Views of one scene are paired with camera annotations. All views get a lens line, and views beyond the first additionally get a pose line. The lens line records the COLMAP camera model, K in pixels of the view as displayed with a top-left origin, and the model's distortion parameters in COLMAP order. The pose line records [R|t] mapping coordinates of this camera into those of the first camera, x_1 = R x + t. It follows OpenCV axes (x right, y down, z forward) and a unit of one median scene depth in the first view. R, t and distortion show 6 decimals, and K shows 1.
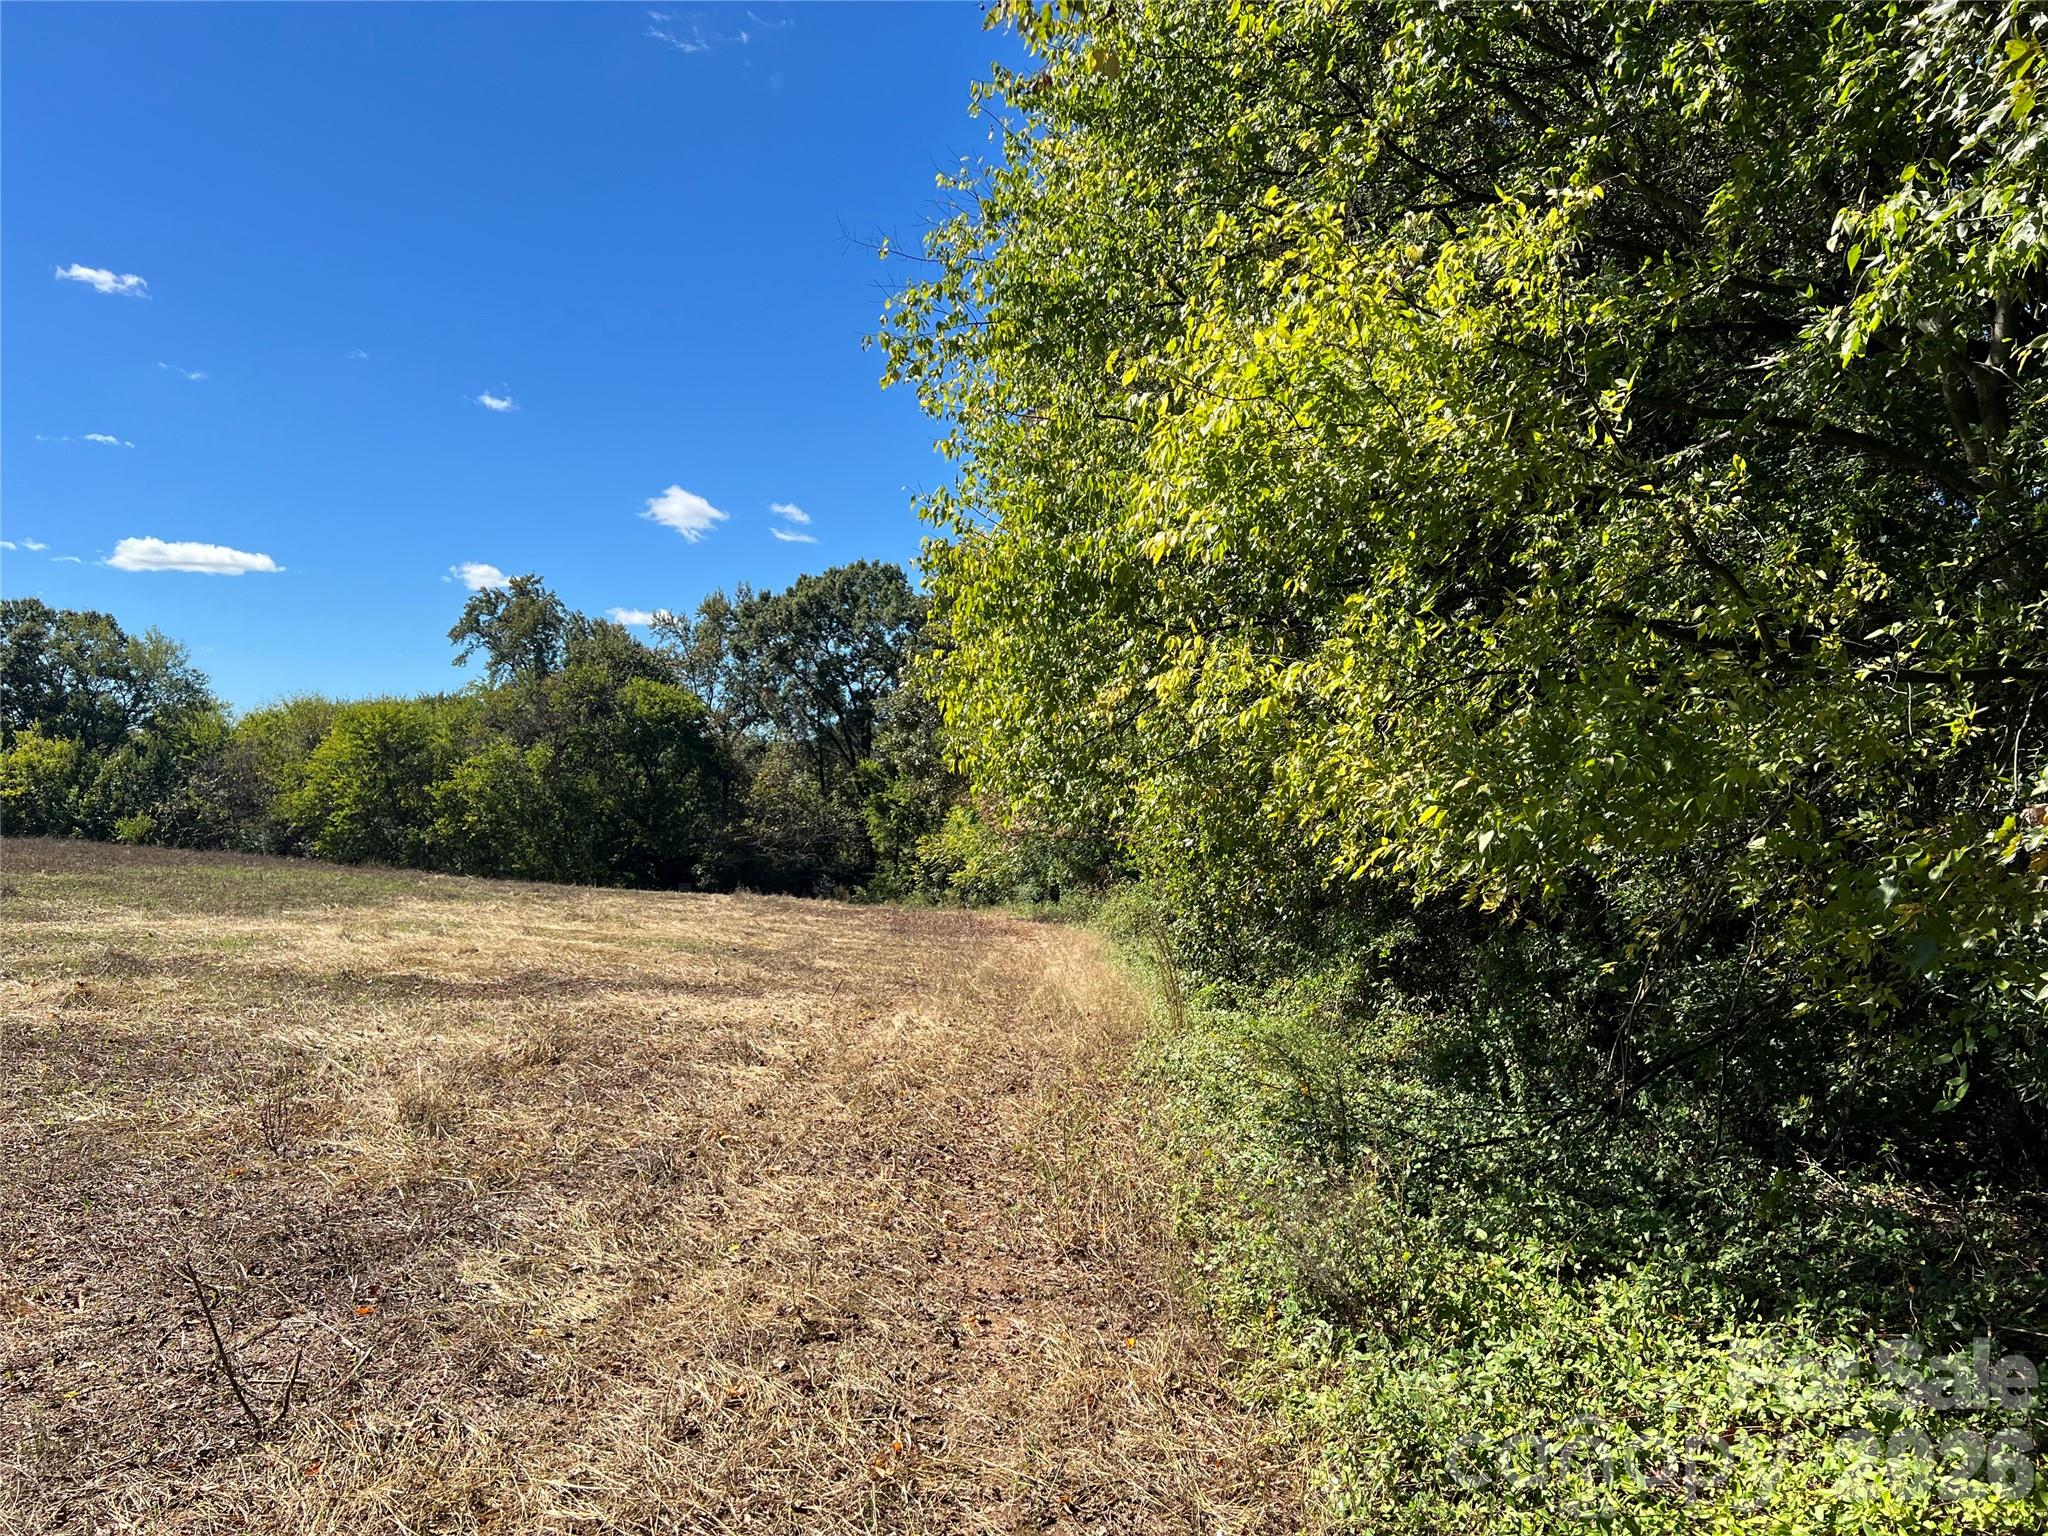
lens RADIAL K [[1469.4, 0, 1032.5], [0, 1469.4, 770.4], [0, 0, 1]] dist [0.002979, -0.037145]
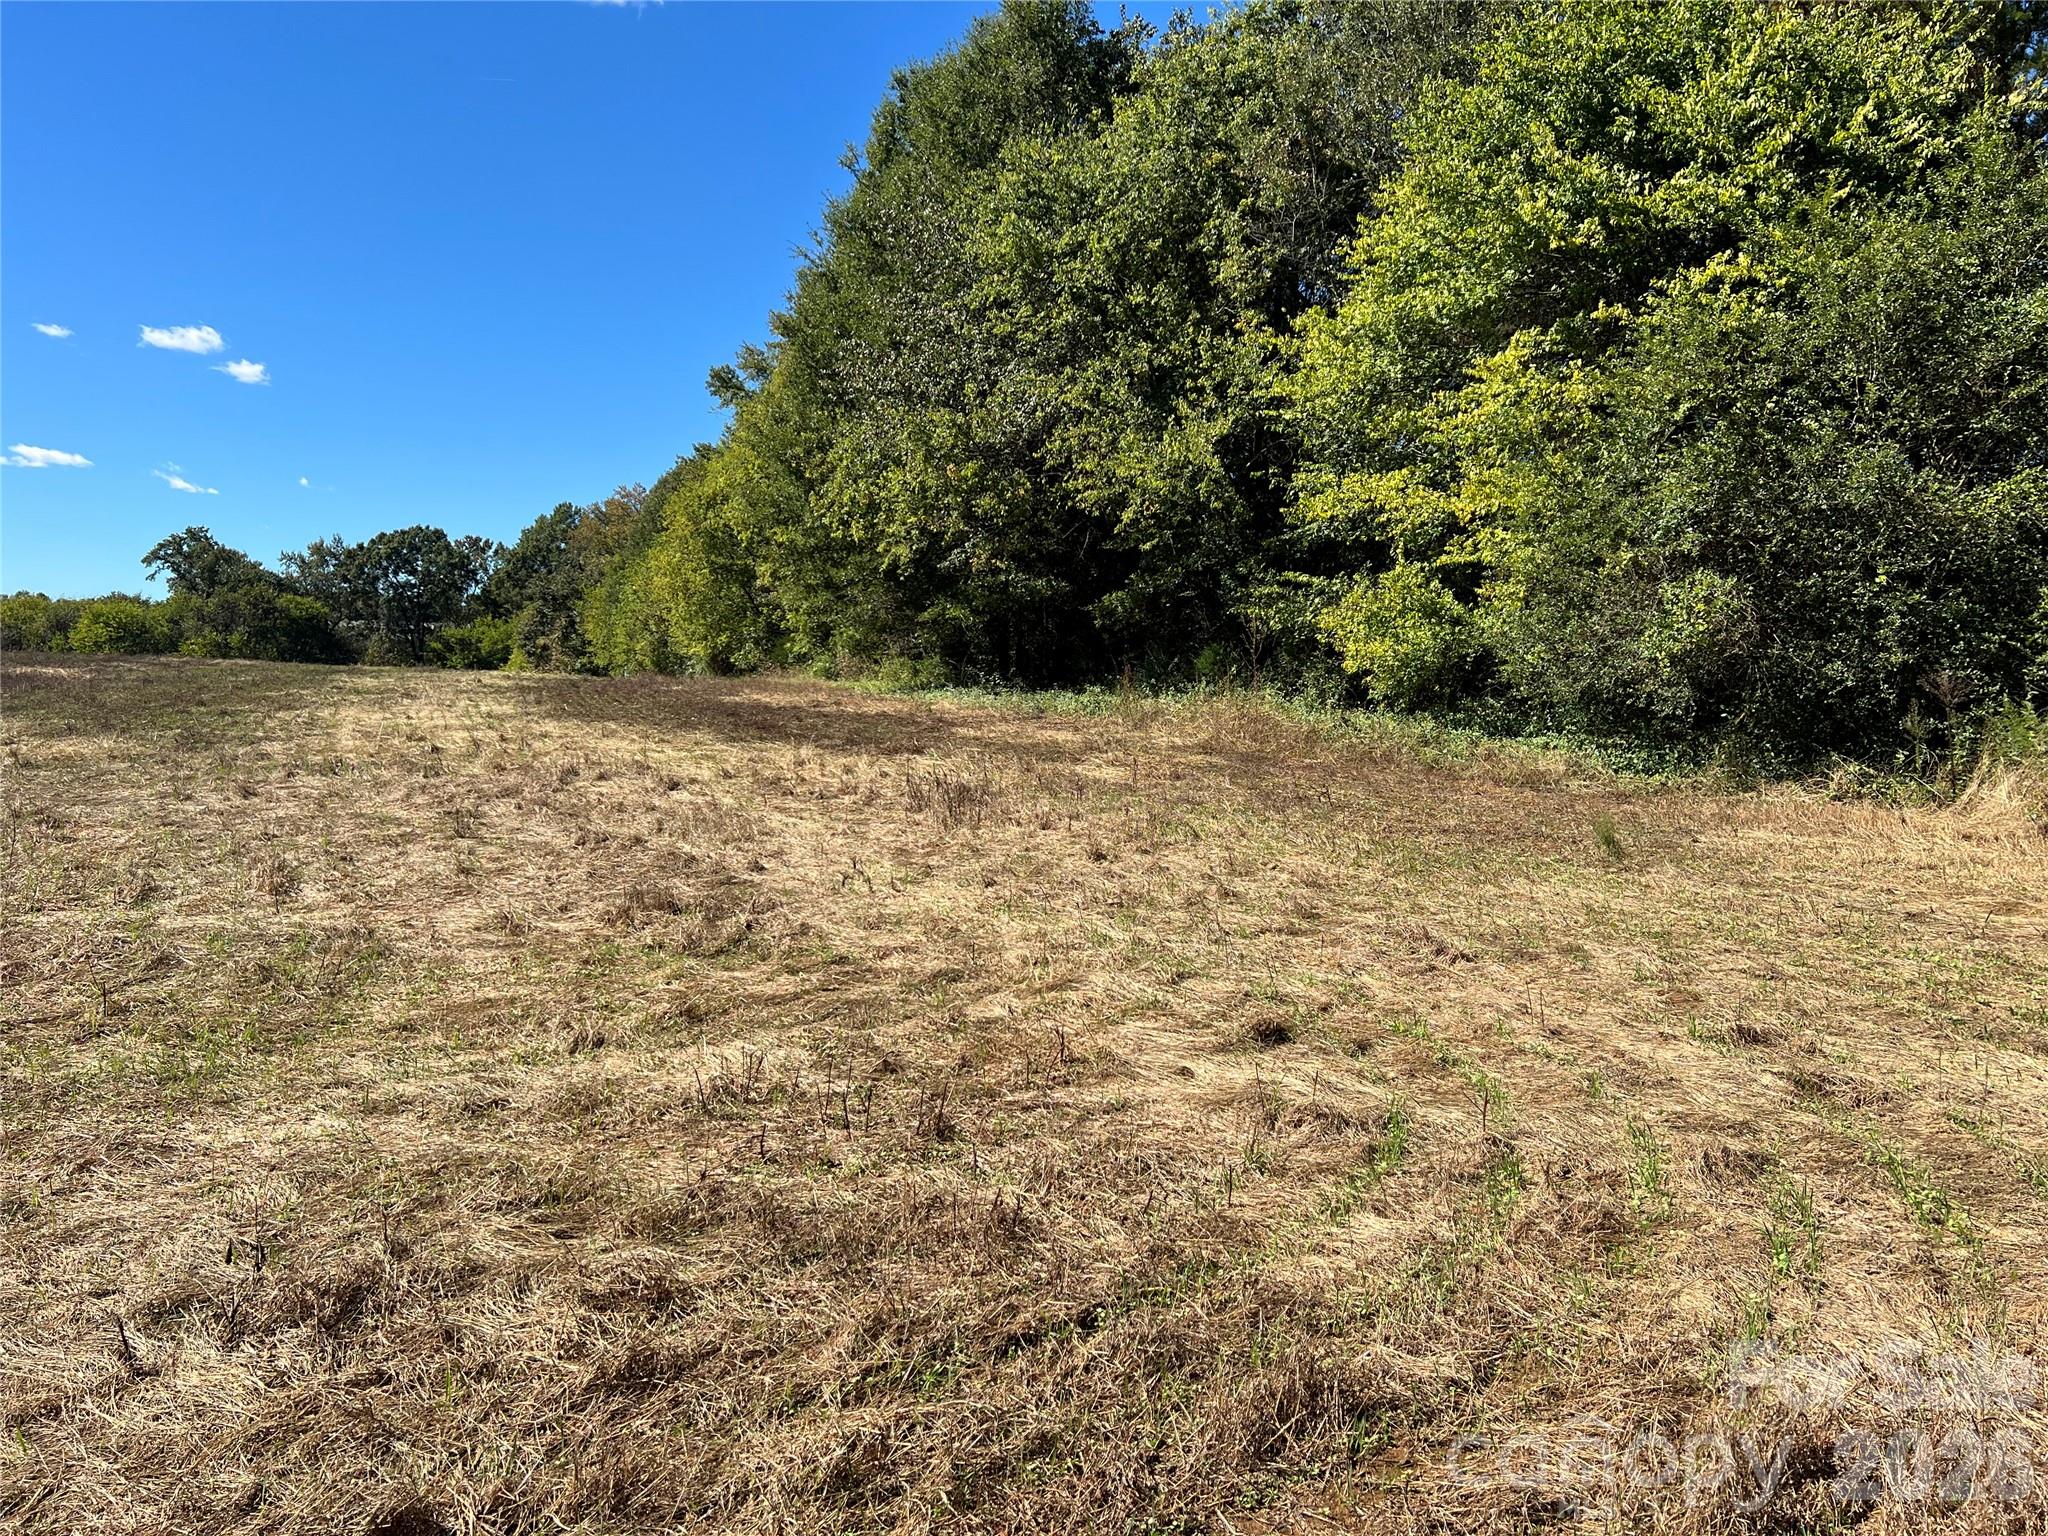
lens RADIAL K [[1469.4, 0, 1035.6], [0, 1469.4, 762.1], [0, 0, 1]] dist [0.002979, -0.037145]
pose [[0.896263, -0.025197, 0.442806, -0.239694], [-0.014131, 0.996256, 0.085292, -0.024107], [-0.443297, -0.082701, 0.892552, -0.889257]]
